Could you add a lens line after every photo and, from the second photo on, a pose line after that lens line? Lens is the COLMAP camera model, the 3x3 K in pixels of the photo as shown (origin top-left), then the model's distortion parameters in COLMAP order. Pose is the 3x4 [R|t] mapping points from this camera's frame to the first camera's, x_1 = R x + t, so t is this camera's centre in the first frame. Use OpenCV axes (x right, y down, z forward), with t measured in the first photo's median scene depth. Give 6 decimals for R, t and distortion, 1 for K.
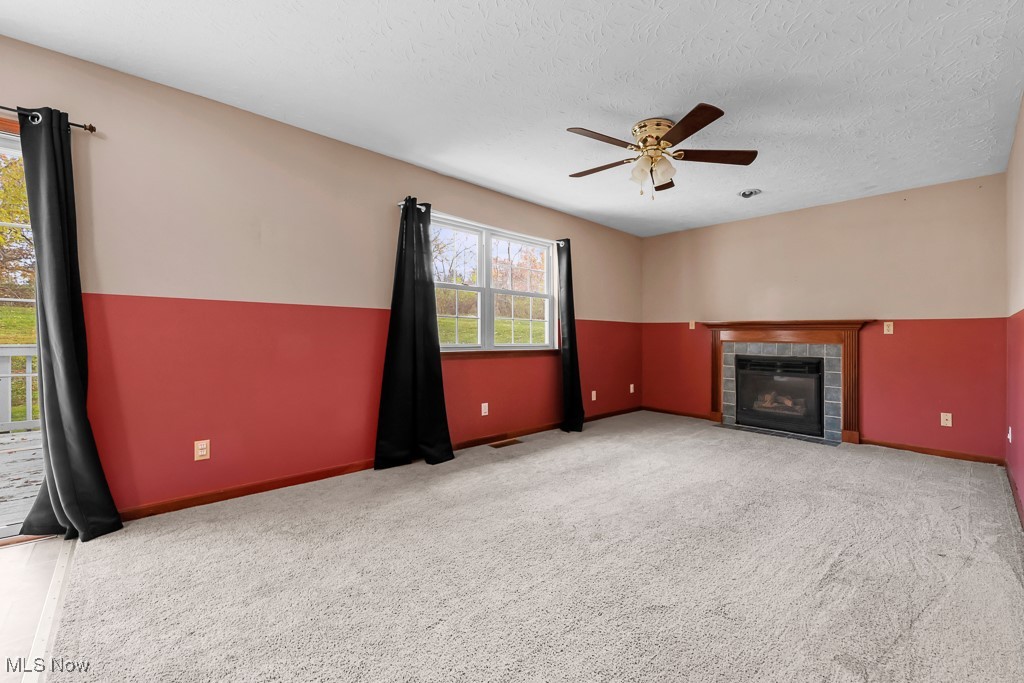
lens RADIAL K [[437.8, 0, 525.0], [0, 437.8, 338.5], [0, 0, 1]] dist [0.022876, 0.000028]
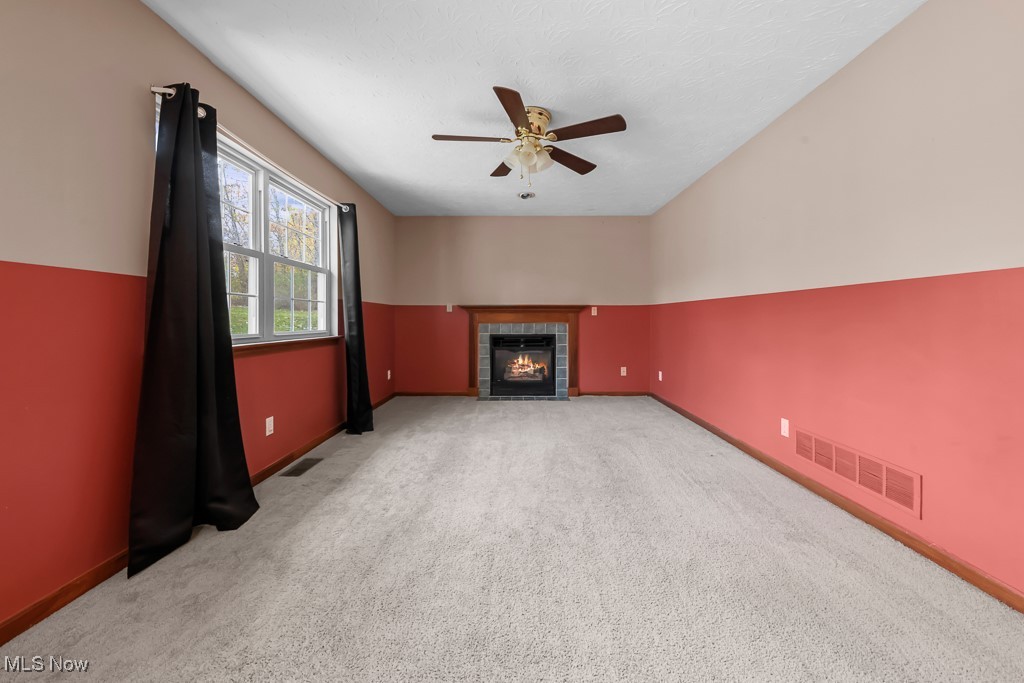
lens RADIAL K [[423.3, 0, 531.5], [0, 423.3, 319.7], [0, 0, 1]] dist [0.022251, -0.000495]
pose [[0.680399, -0.013695, 0.732714, -0.307901], [0.014541, 0.999881, 0.005187, -0.006398], [-0.732697, 0.007125, 0.680517, 0.228586]]
